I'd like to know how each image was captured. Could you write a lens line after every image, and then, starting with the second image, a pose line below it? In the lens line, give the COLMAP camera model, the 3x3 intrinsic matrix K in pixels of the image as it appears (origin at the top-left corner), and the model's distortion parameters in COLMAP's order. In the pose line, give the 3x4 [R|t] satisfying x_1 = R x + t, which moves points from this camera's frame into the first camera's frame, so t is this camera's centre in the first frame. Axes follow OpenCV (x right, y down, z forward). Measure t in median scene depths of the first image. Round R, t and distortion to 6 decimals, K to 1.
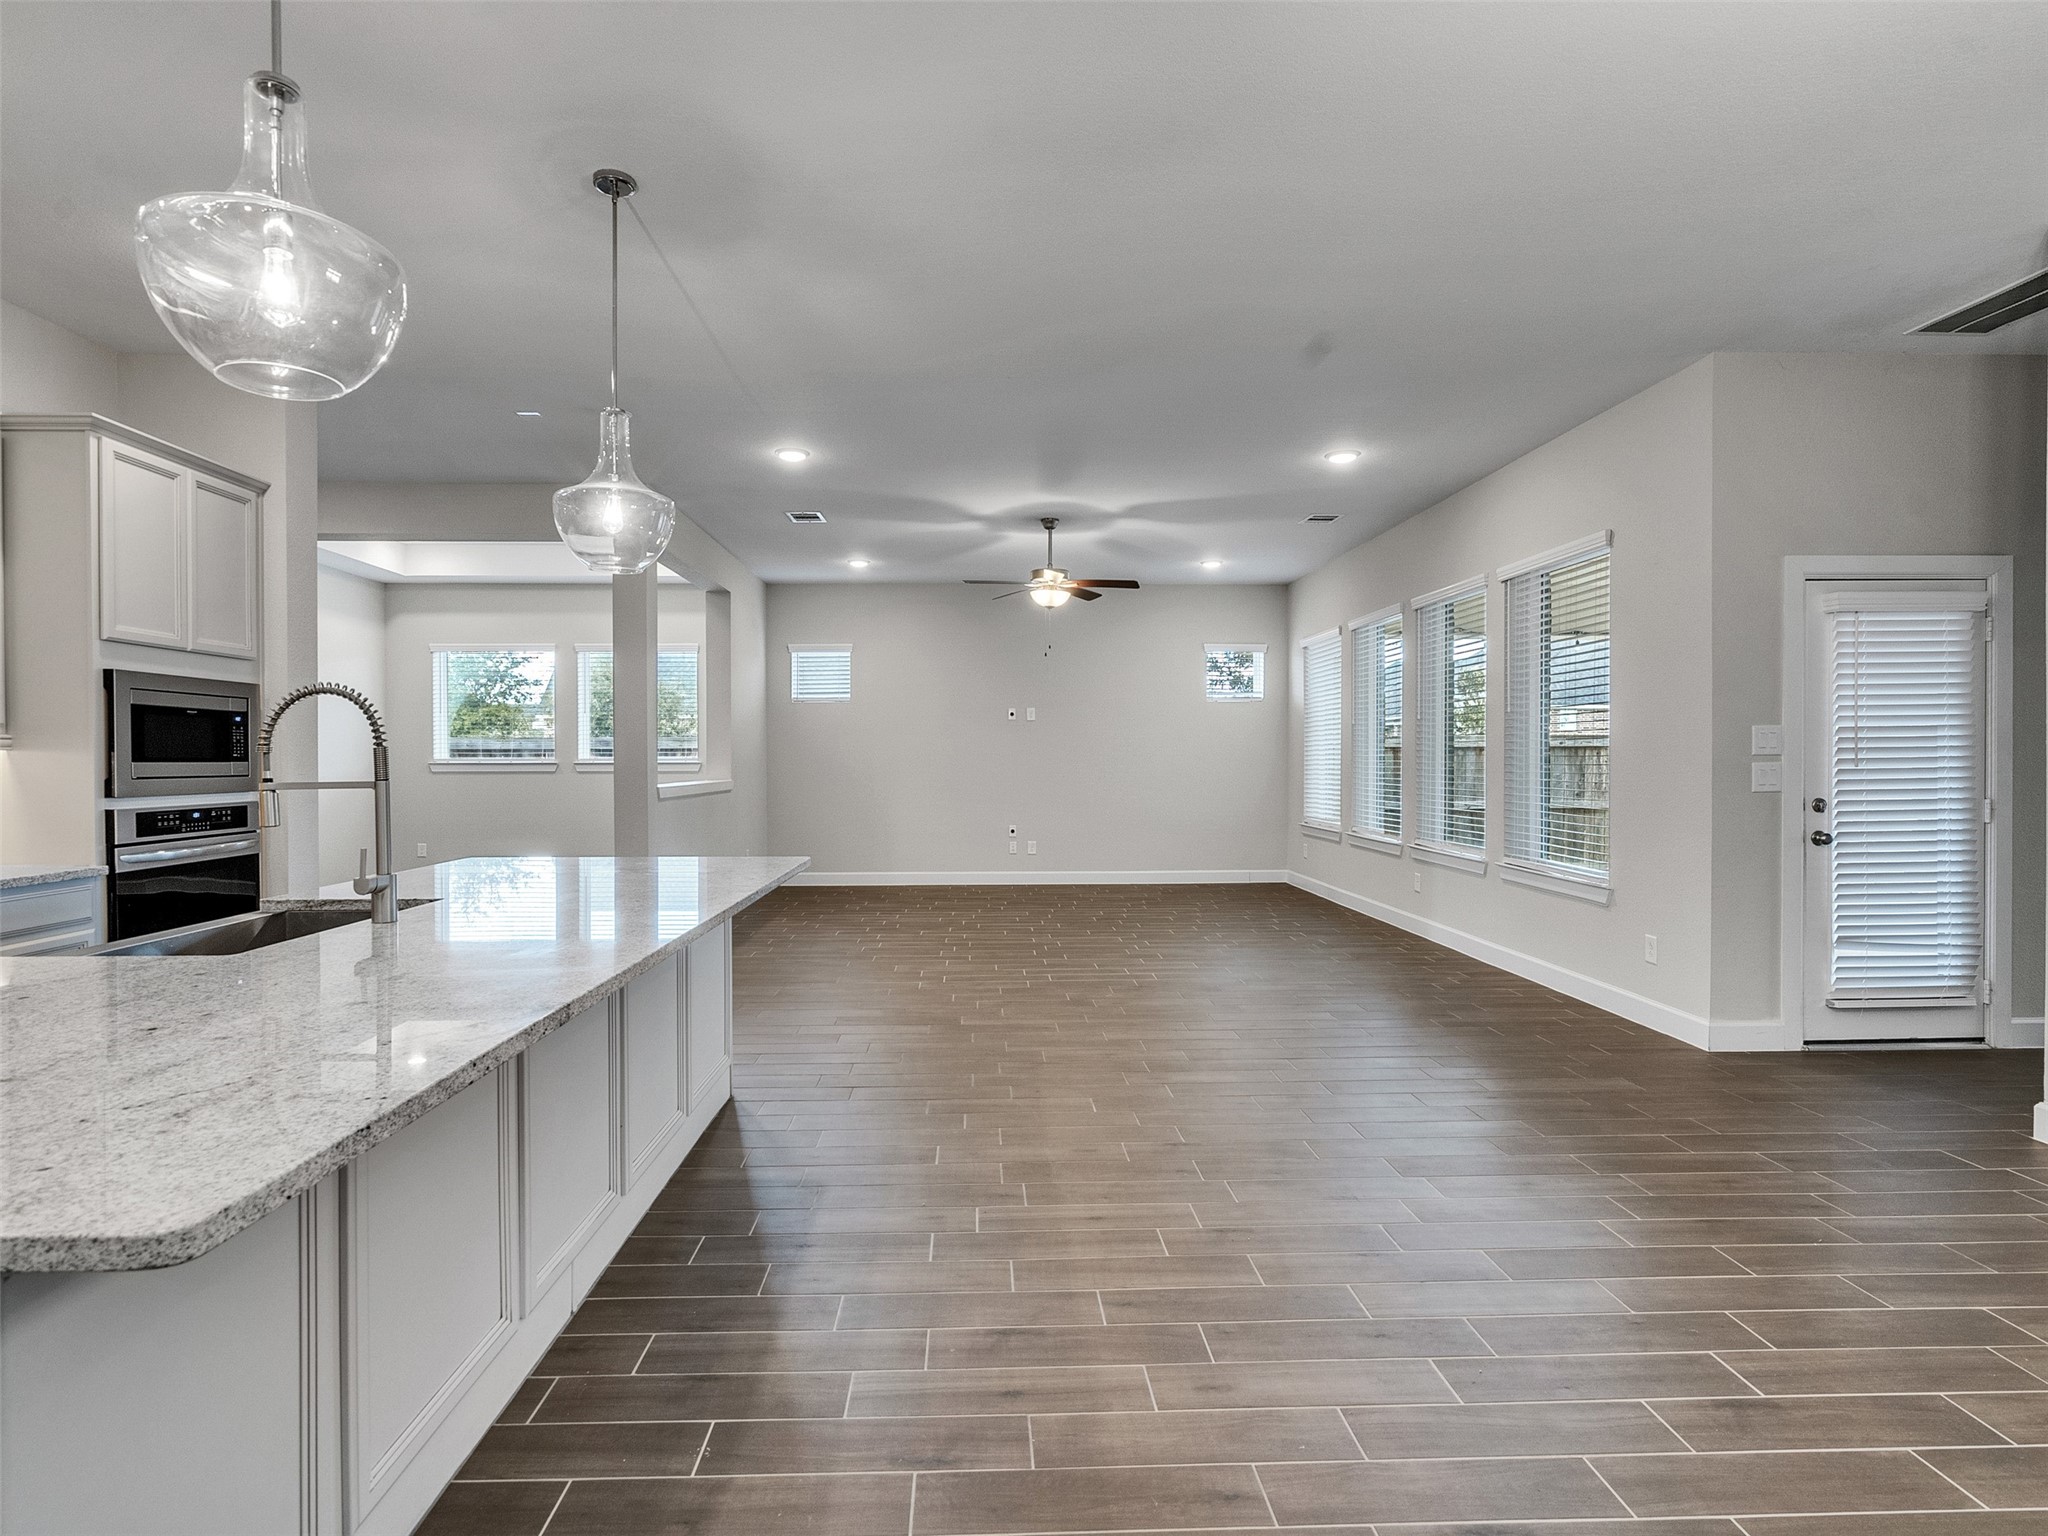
lens RADIAL K [[1048.1, 0, 1004.1], [0, 1048.1, 767.1], [0, 0, 1]] dist [-0.012362, 0.008956]
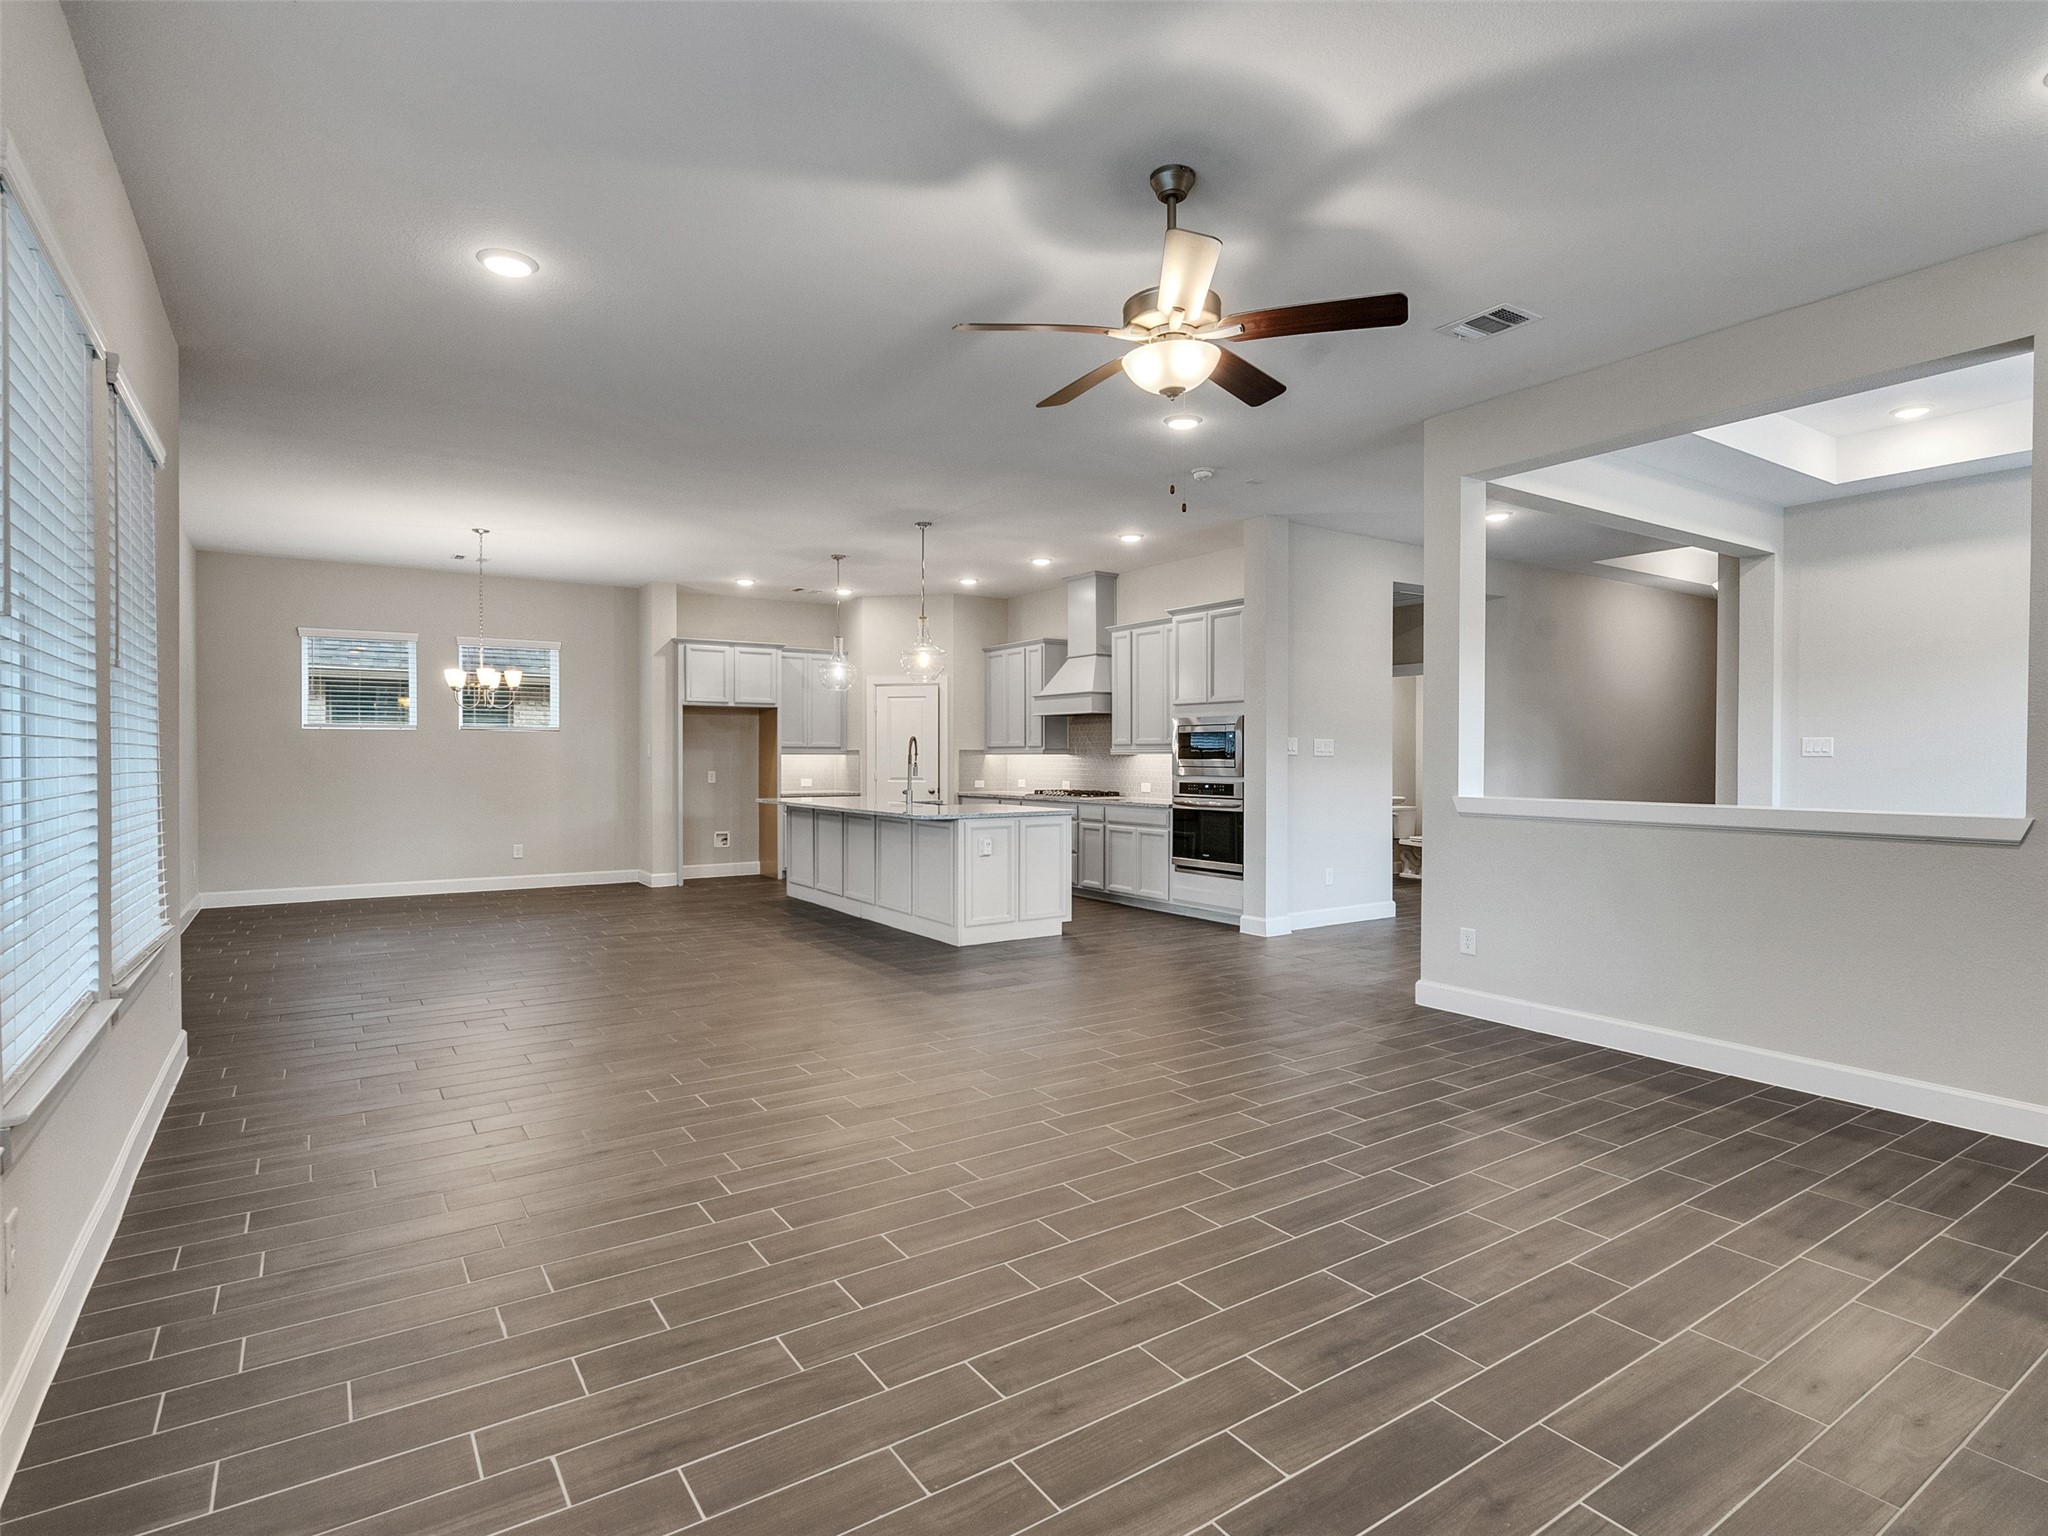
lens RADIAL K [[1048.1, 0, 1004.1], [0, 1048.1, 767.1], [0, 0, 1]] dist [-0.012362, 0.008956]
pose [[-0.851686, 0.006860, -0.524008, 0.425880], [-0.003857, 0.999805, 0.019357, -0.019509], [0.524039, 0.018507, -0.851493, 1.789689]]
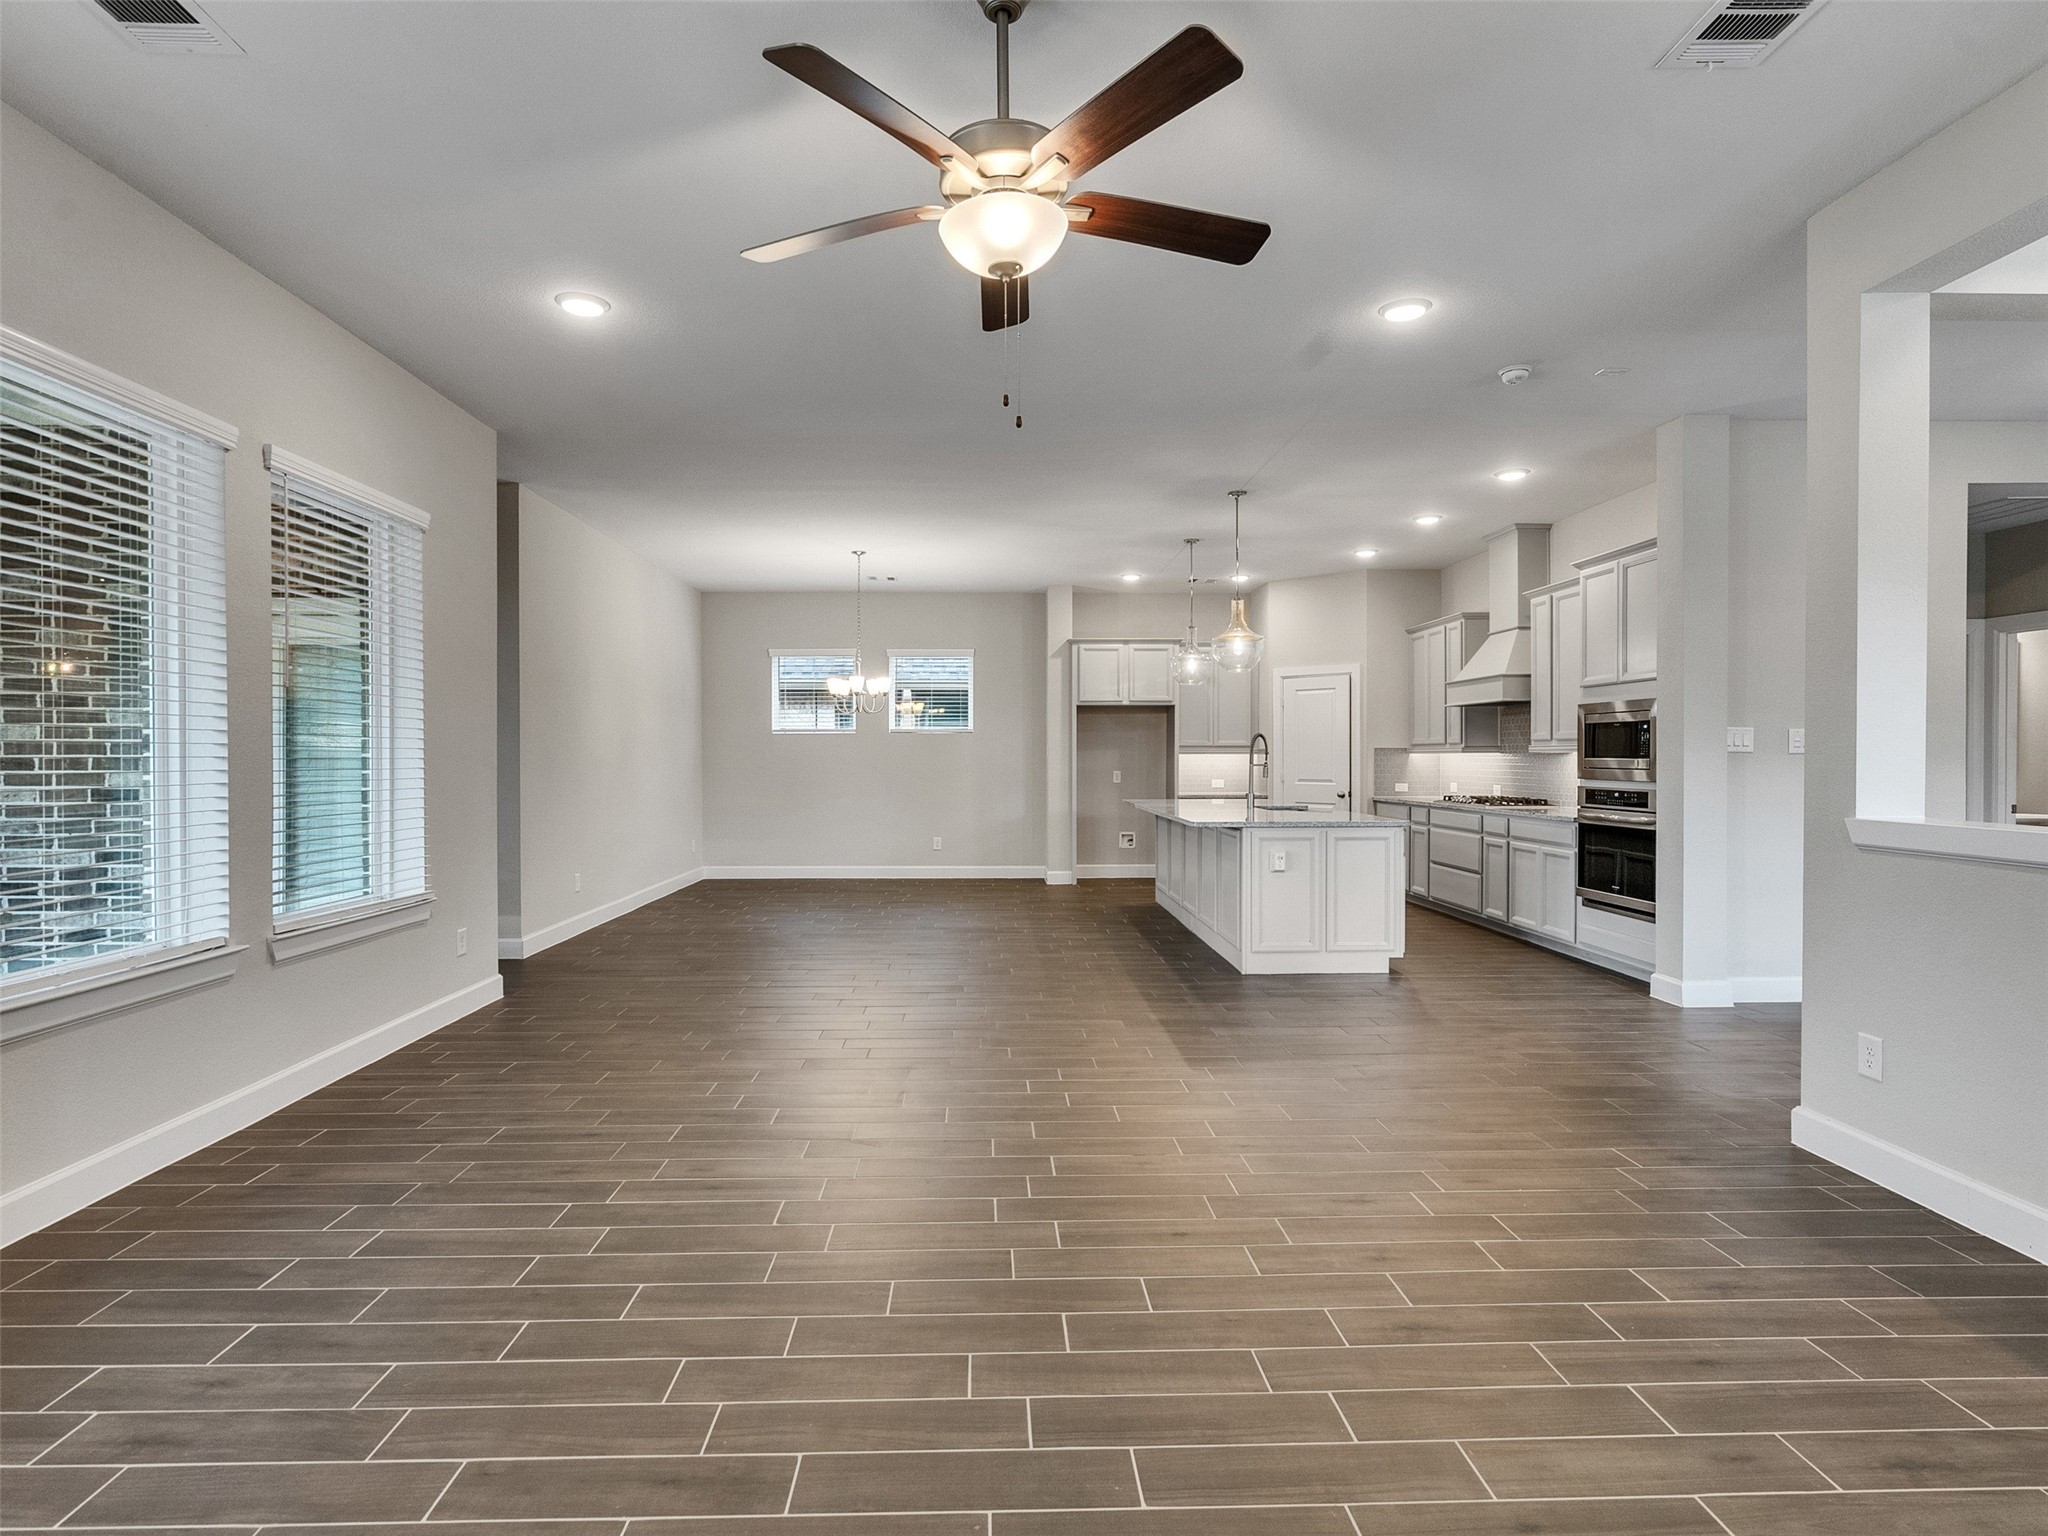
lens RADIAL K [[1048.1, 0, 1004.1], [0, 1048.1, 767.1], [0, 0, 1]] dist [-0.012362, 0.008956]
pose [[-0.999972, 0.003481, 0.006580, 0.057549], [0.003609, 0.999803, 0.019536, -0.017837], [-0.006510, 0.019559, -0.999788, 1.782572]]
